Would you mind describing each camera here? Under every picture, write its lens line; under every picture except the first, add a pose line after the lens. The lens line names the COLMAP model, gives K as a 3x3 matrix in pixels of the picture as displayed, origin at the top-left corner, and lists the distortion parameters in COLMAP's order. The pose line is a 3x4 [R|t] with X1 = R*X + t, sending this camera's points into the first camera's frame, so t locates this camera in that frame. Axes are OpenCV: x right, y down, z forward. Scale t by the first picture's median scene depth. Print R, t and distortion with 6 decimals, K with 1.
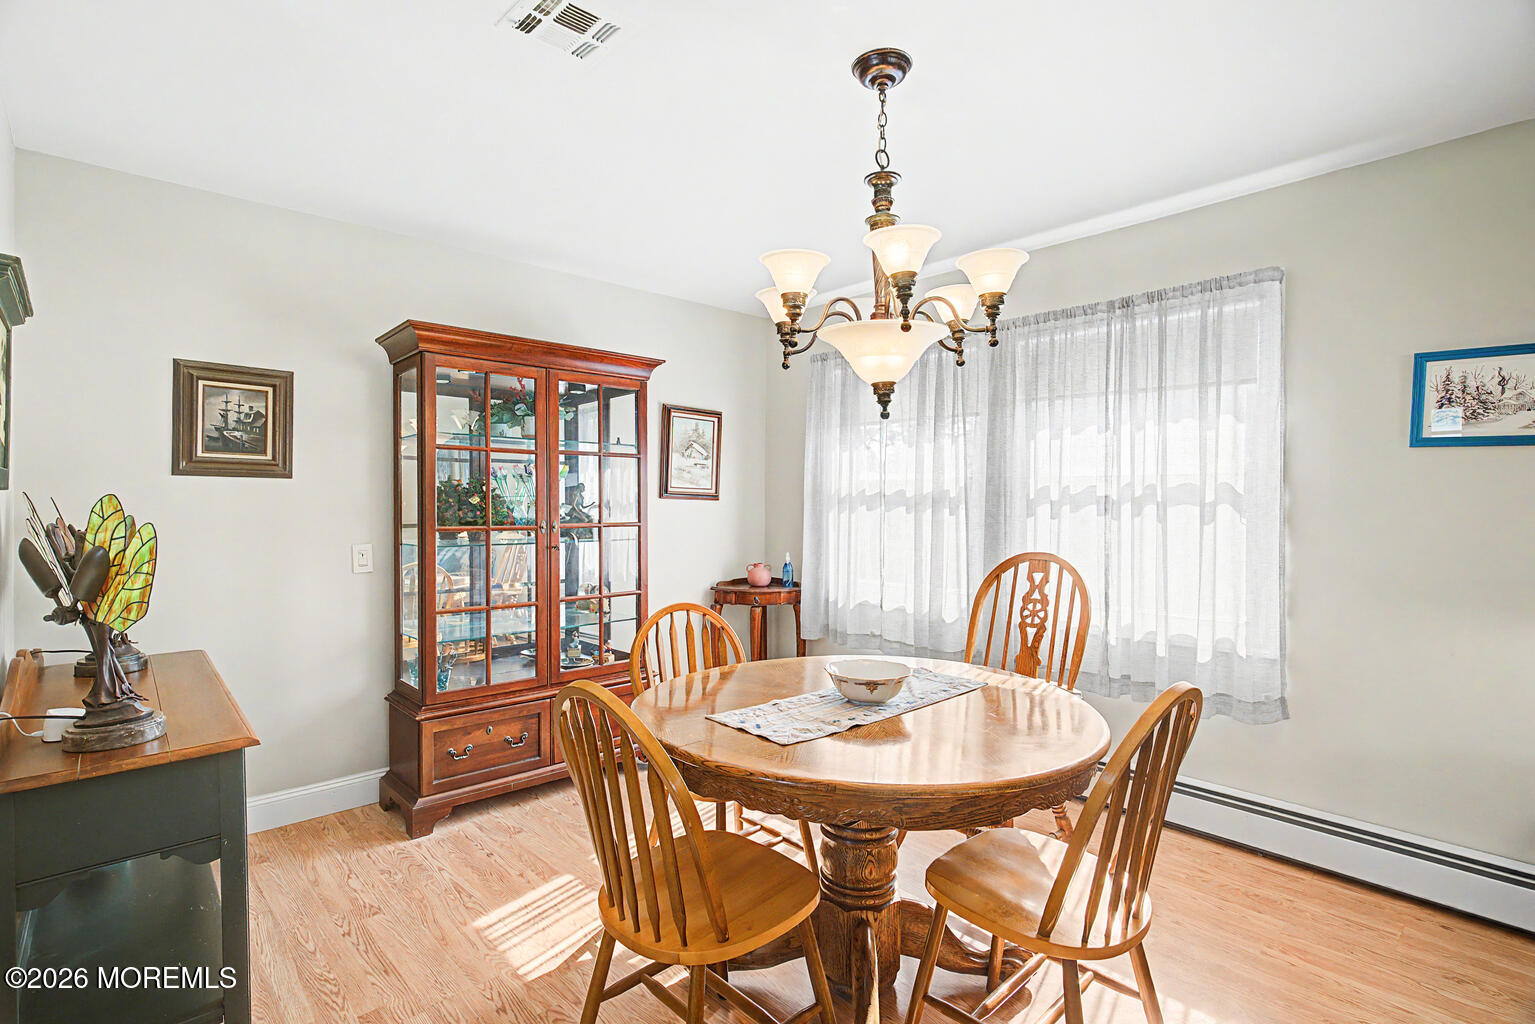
lens RADIAL K [[738.2, 0, 767.5], [0, 738.2, 512.0], [0, 0, 1]] dist [-0.009741, 0.000018]
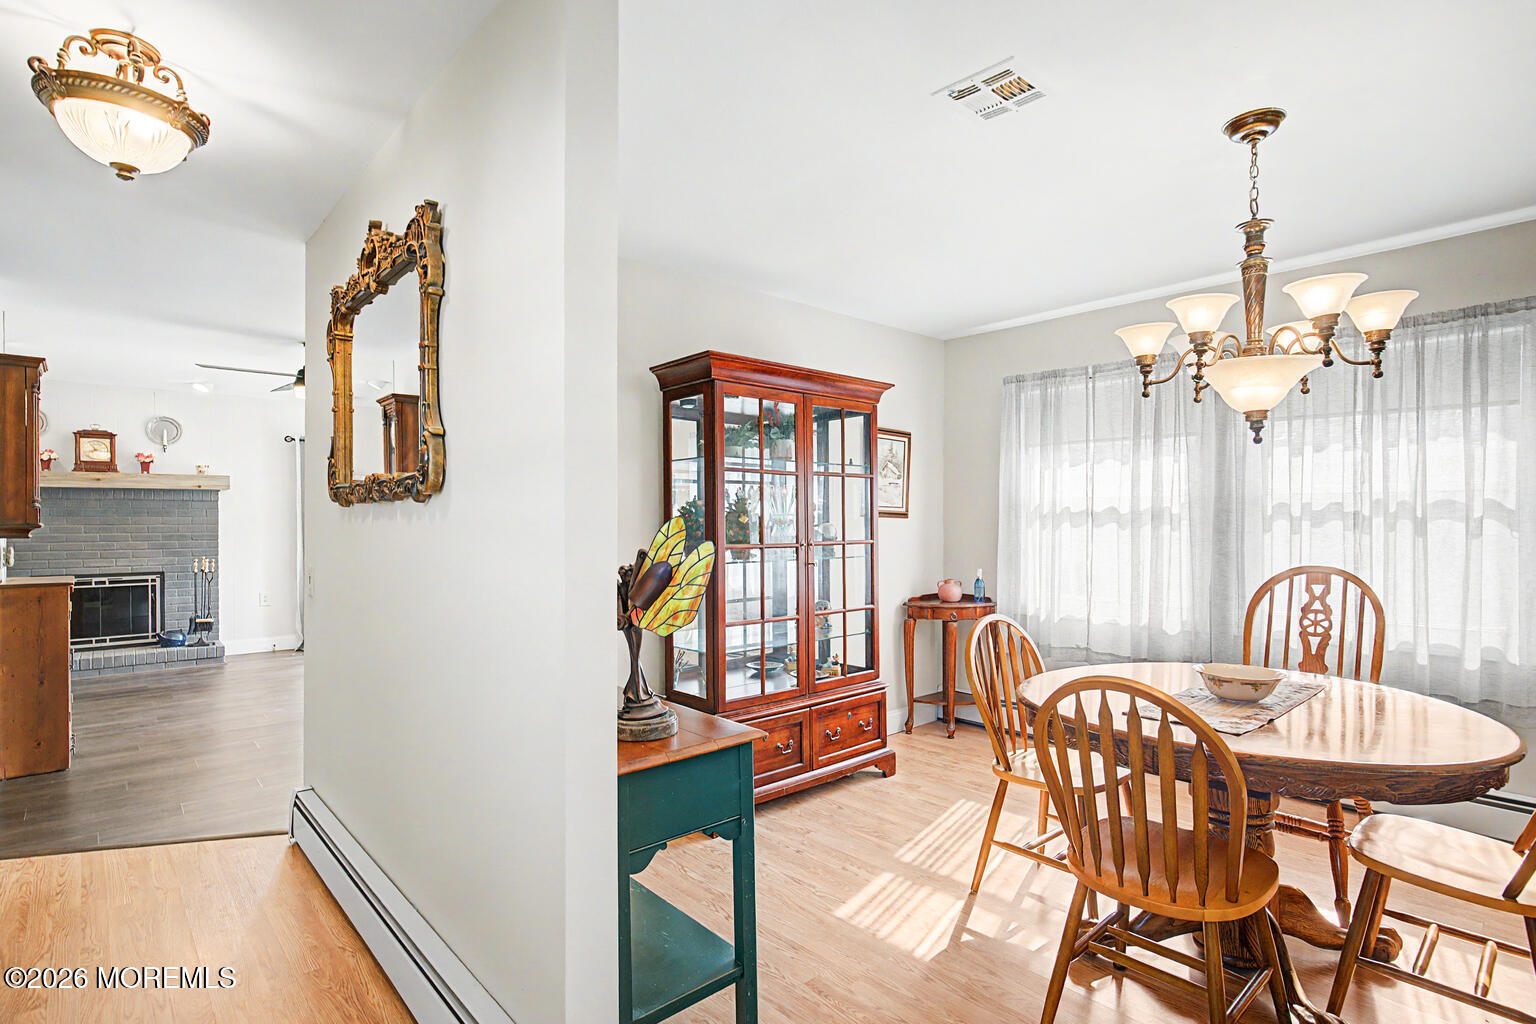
lens RADIAL K [[761.2, 0, 771.8], [0, 761.2, 524.9], [0, 0, 1]] dist [0.000329, 0.001151]
pose [[0.999818, -0.006169, -0.018026, -0.372636], [0.006053, 0.999960, -0.006519, -0.001051], [0.018066, 0.006409, 0.999816, -0.101582]]
